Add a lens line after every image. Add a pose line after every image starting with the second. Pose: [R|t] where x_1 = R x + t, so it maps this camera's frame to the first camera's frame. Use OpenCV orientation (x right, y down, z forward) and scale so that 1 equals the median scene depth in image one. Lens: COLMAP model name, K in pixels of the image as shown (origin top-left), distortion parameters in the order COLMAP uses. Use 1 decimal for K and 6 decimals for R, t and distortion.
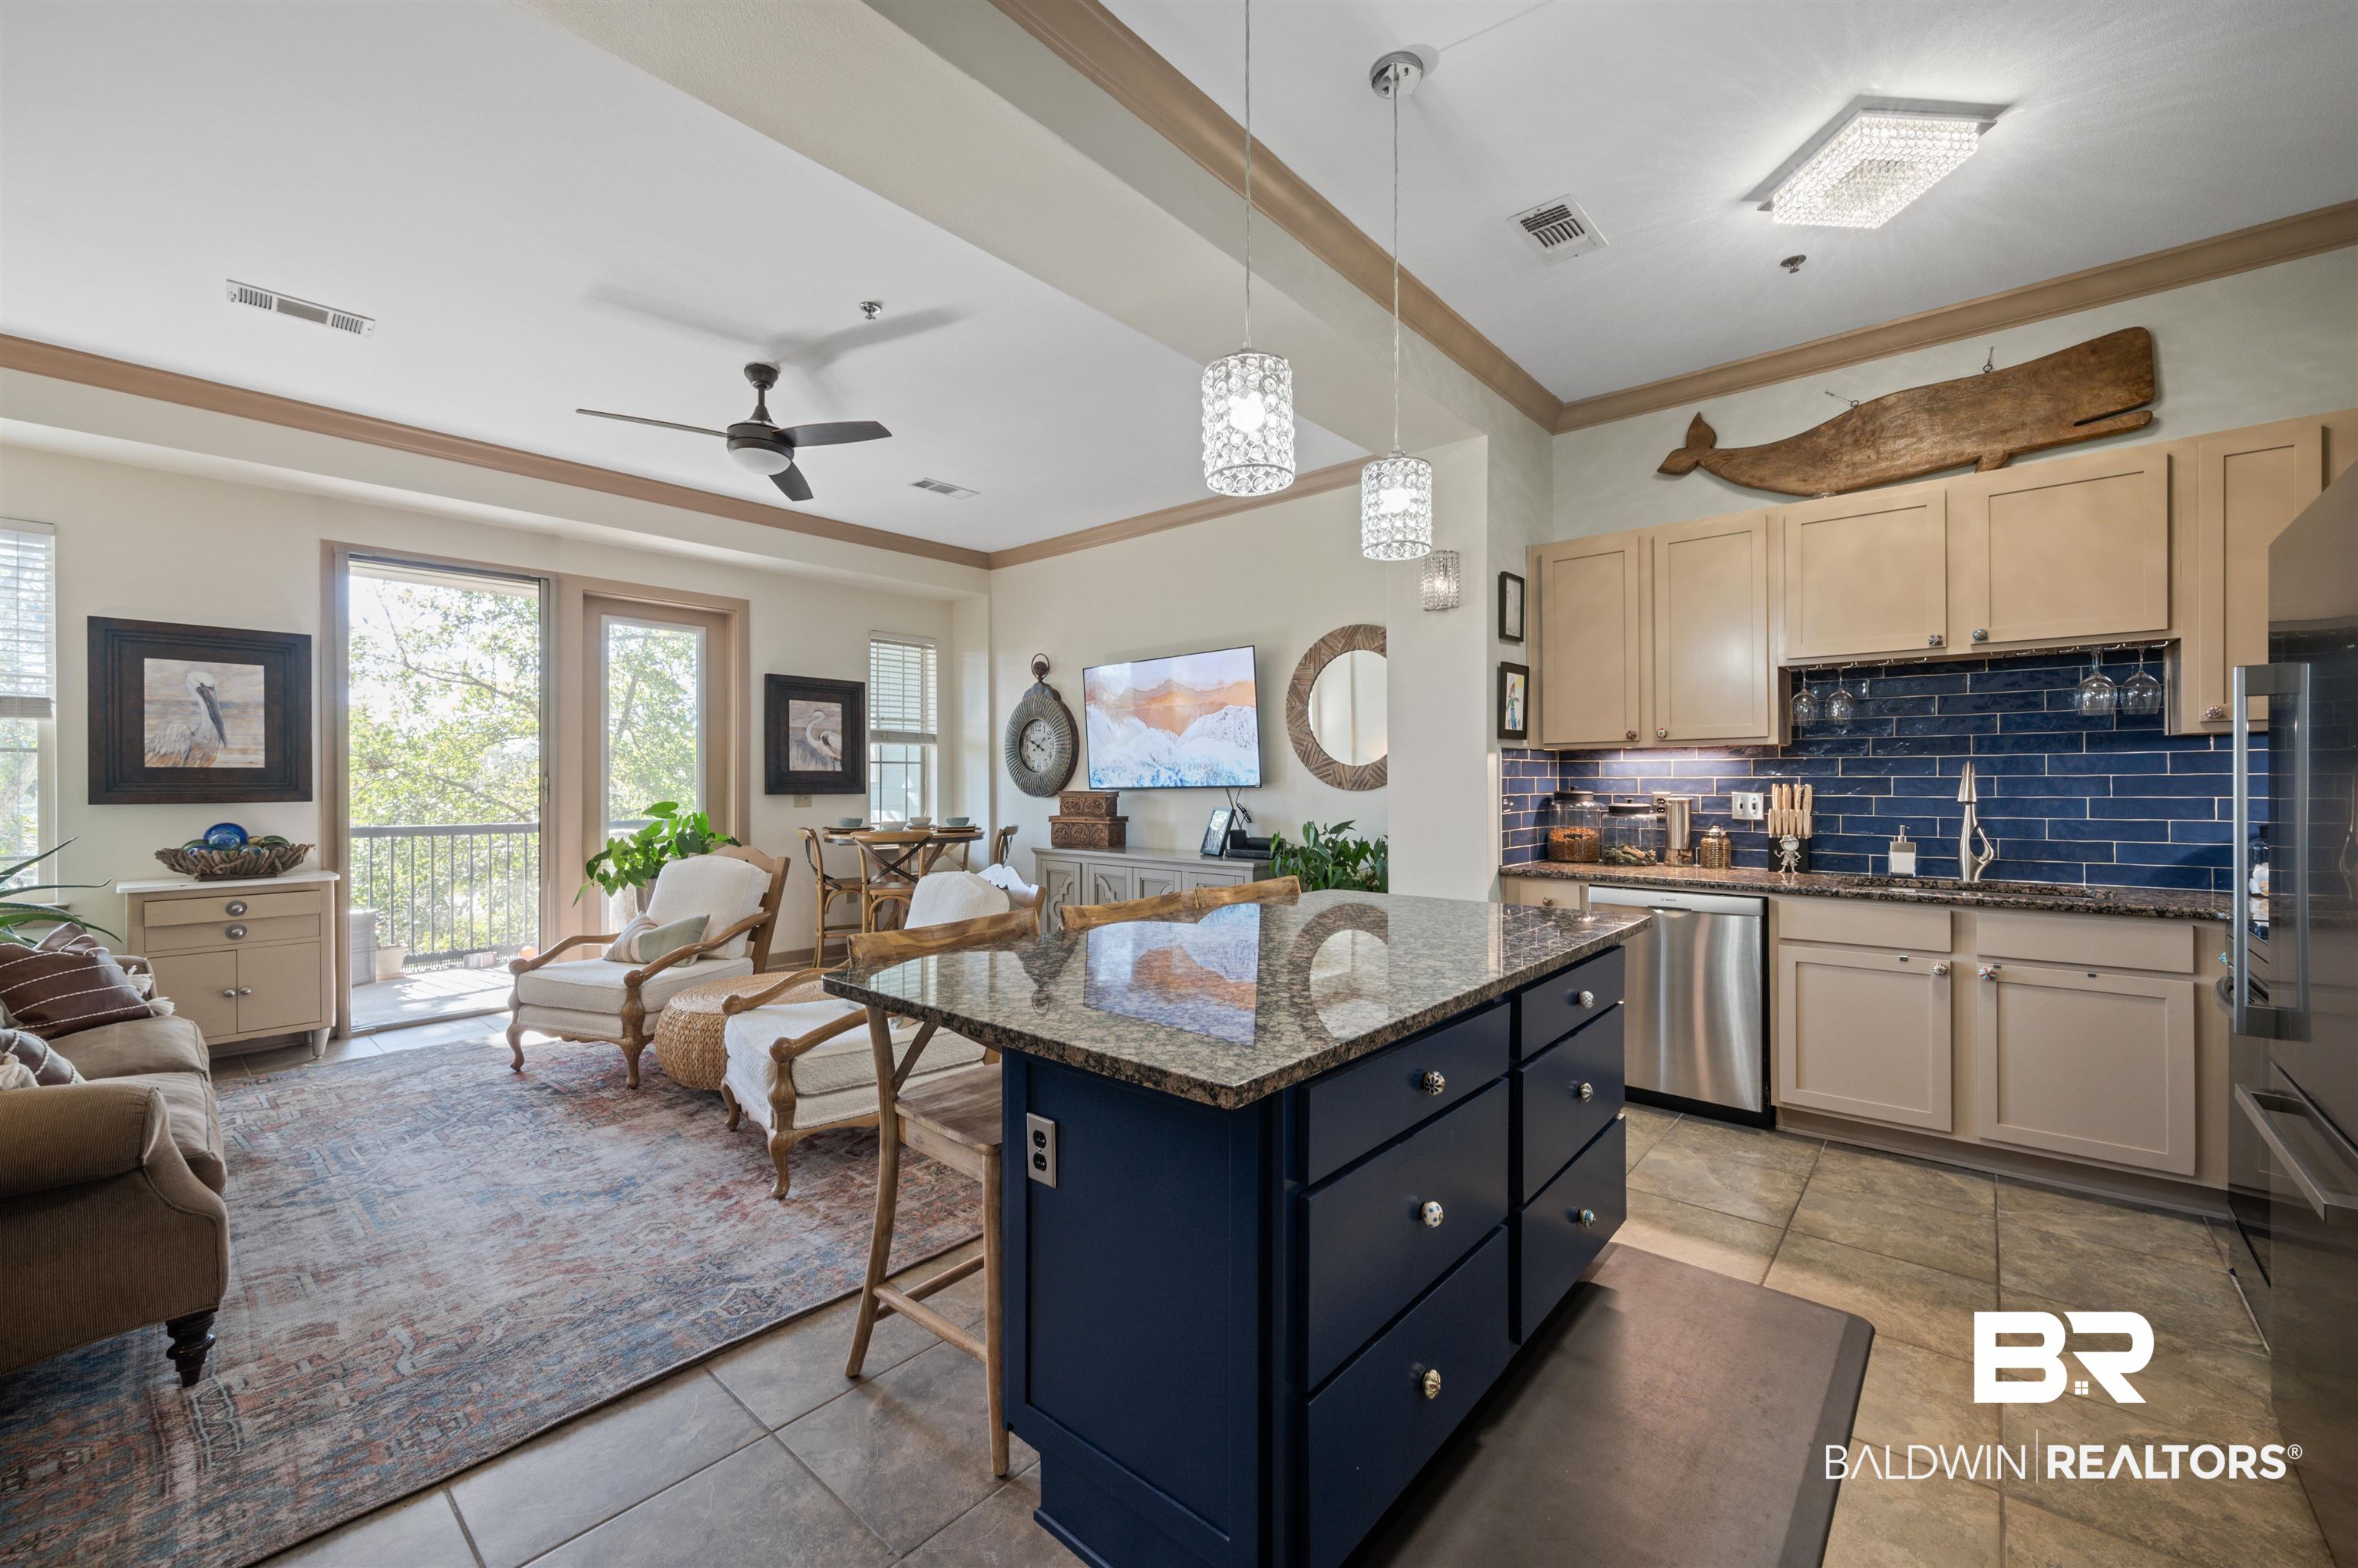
lens RADIAL K [[929.9, 0, 1182.1], [0, 929.9, 781.3], [0, 0, 1]] dist [-0.004588, 0.000395]
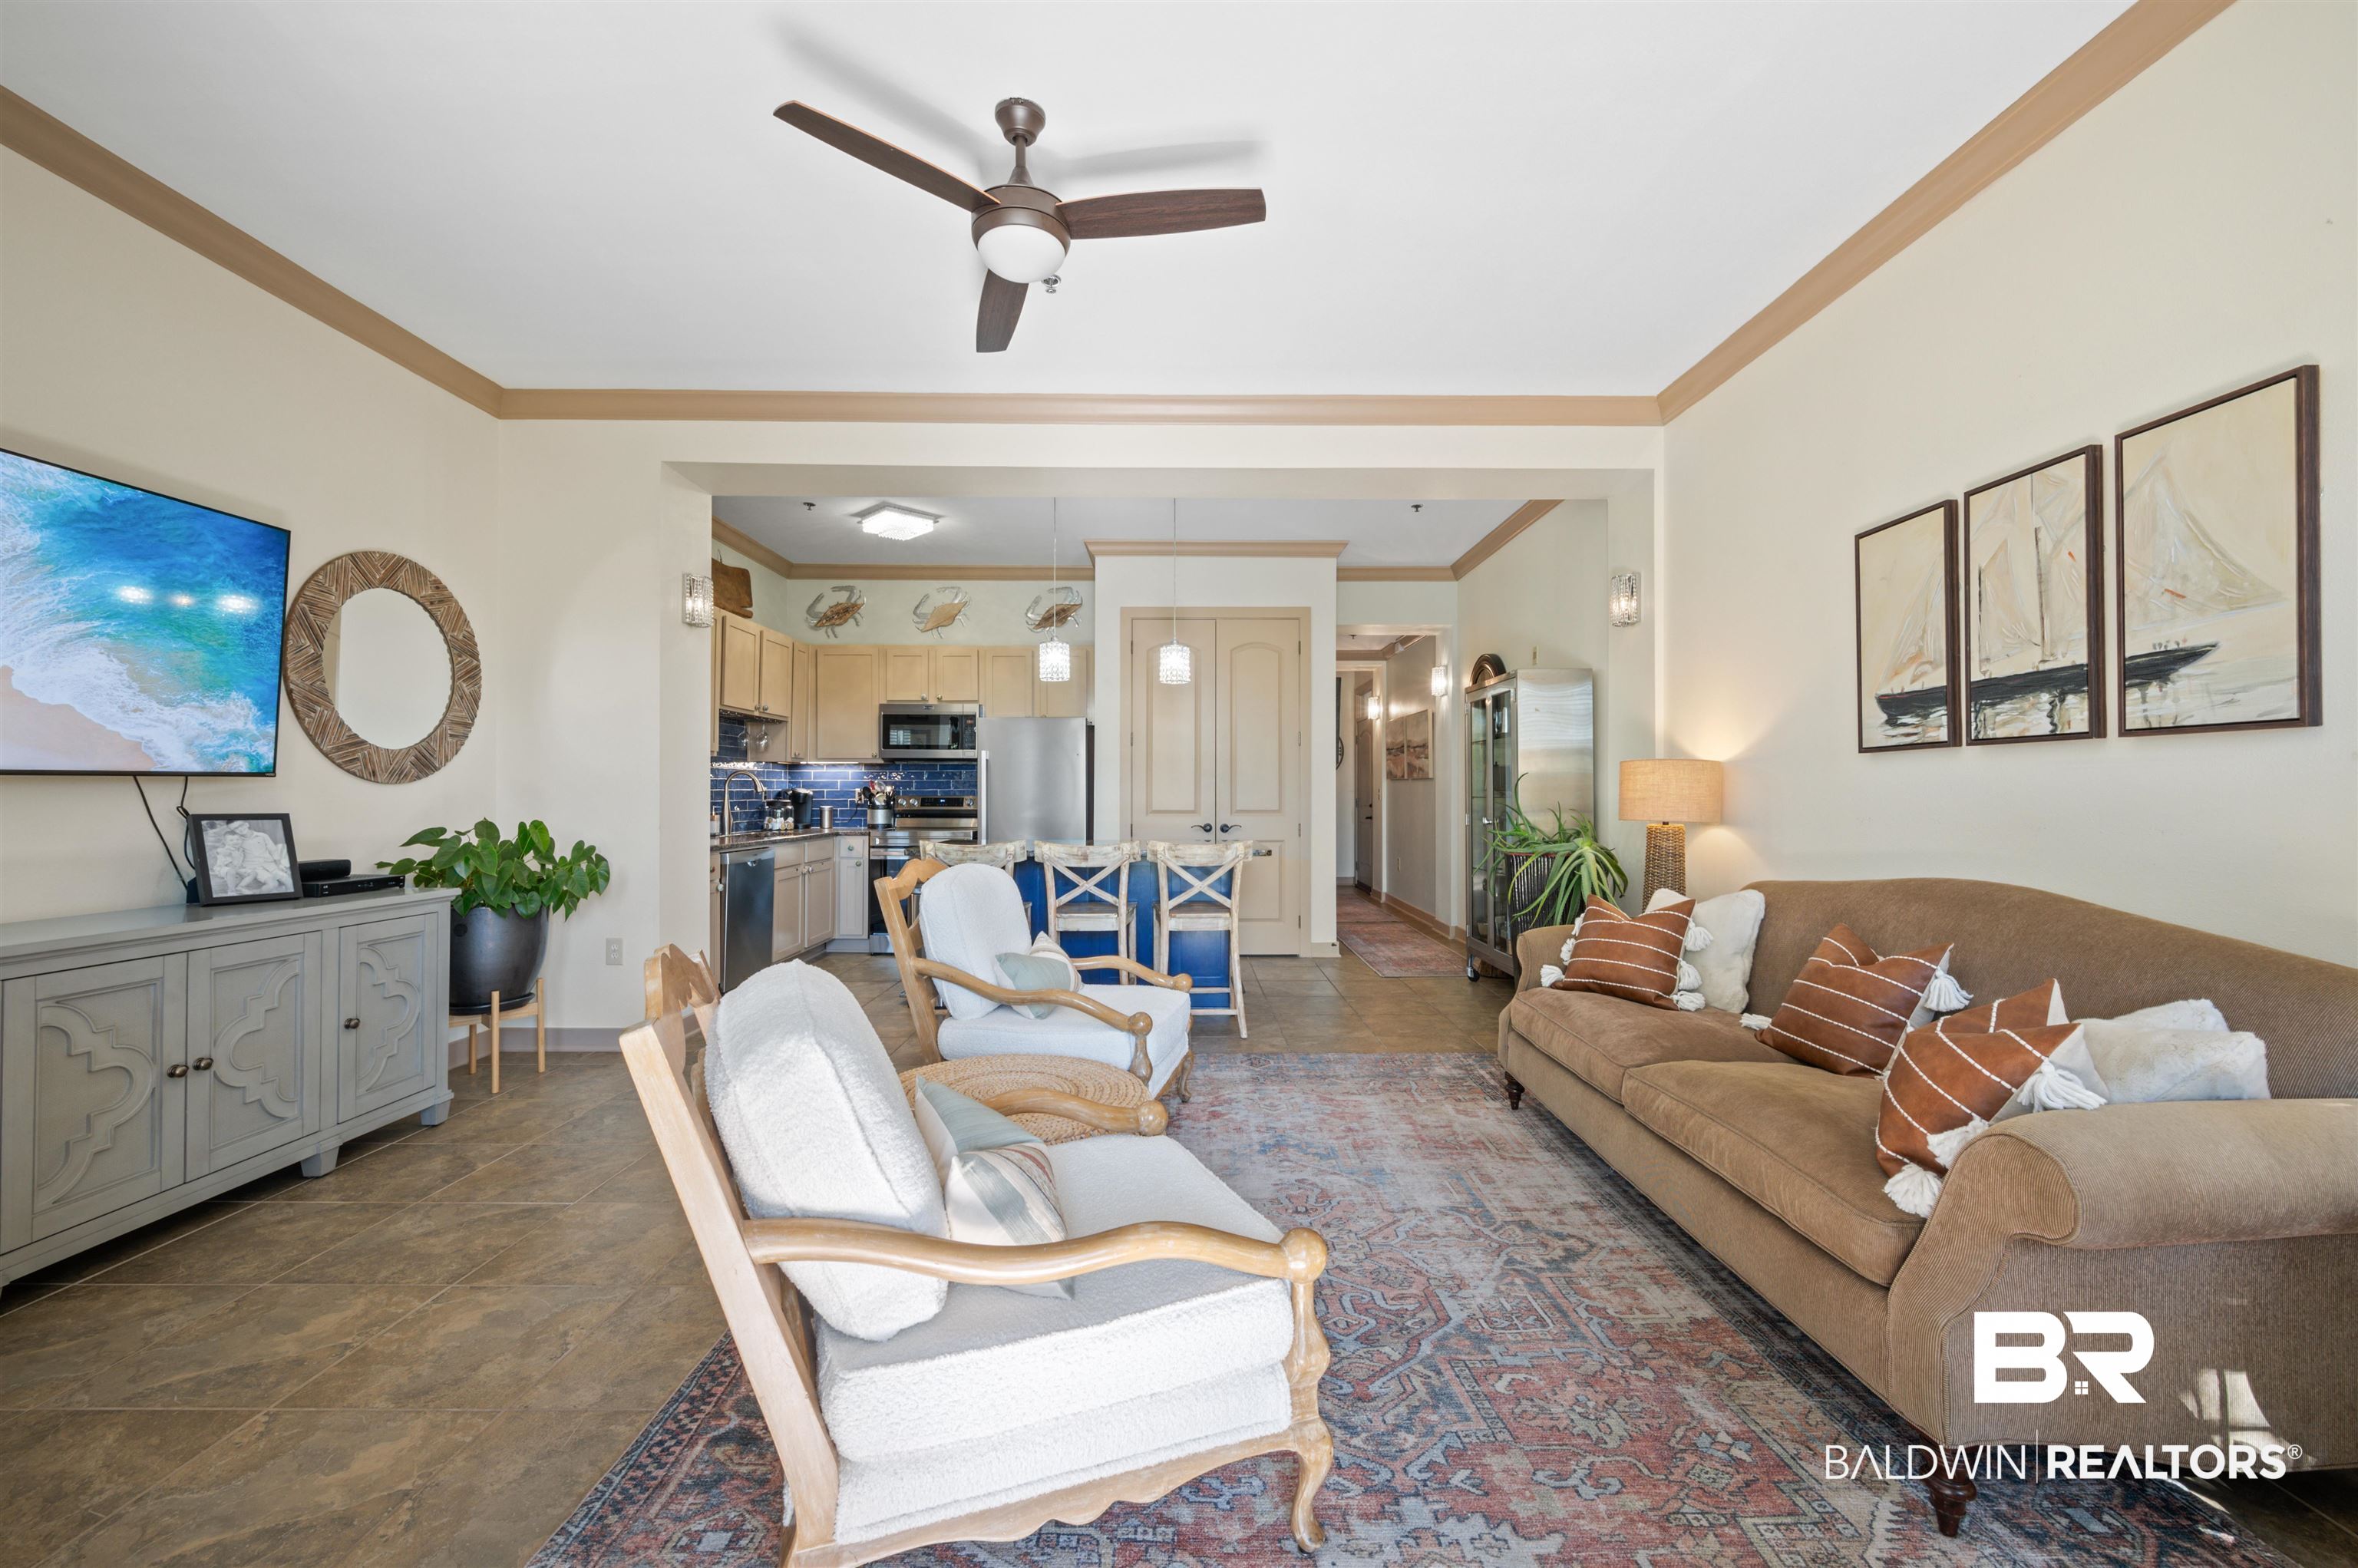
lens RADIAL K [[929.9, 0, 1184.2], [0, 929.9, 792.5], [0, 0, 1]] dist [-0.004588, 0.000395]
pose [[-0.662931, 0.002766, 0.748675, -1.174202], [0.000537, 0.999995, -0.003219, 0.029578], [-0.748680, -0.001732, -0.662929, 1.568791]]
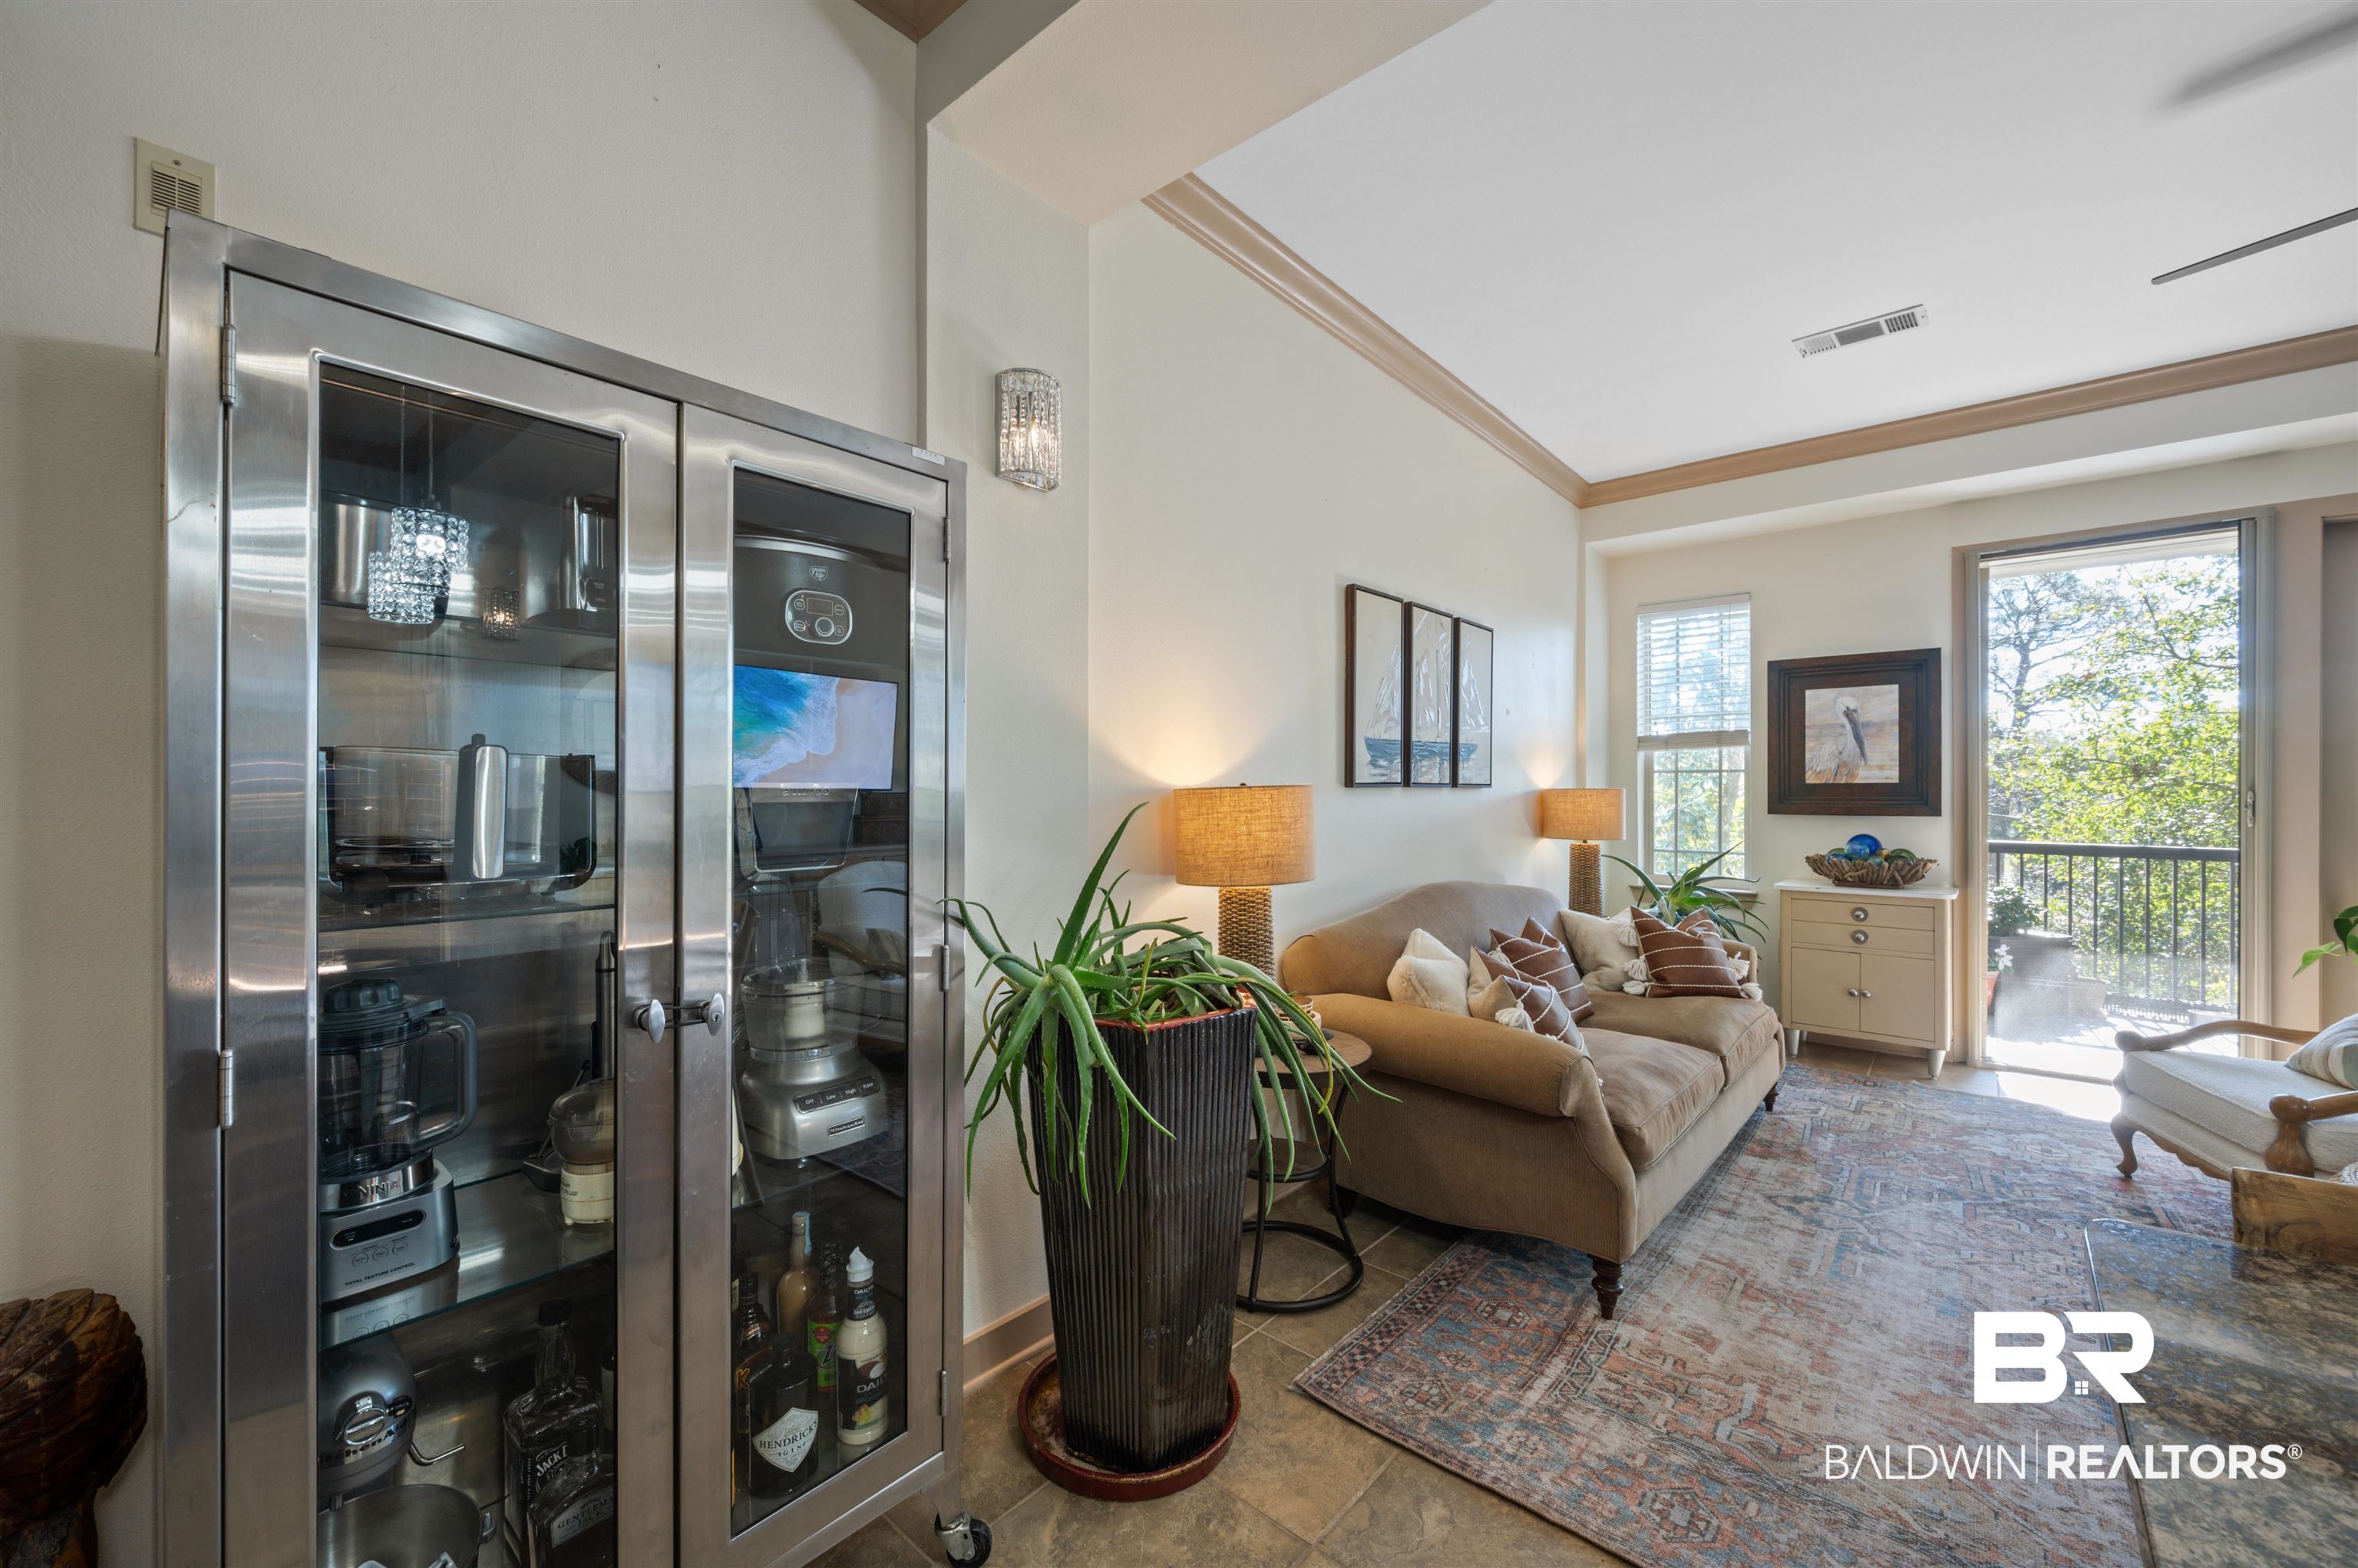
lens RADIAL K [[929.9, 0, 1188.1], [0, 929.9, 785.8], [0, 0, 1]] dist [-0.004588, 0.000395]
pose [[-0.000461, -0.001926, -0.999998, 0.063082], [0.000228, 0.999998, -0.001926, -0.012560], [1.000000, -0.000229, -0.000461, 0.276694]]
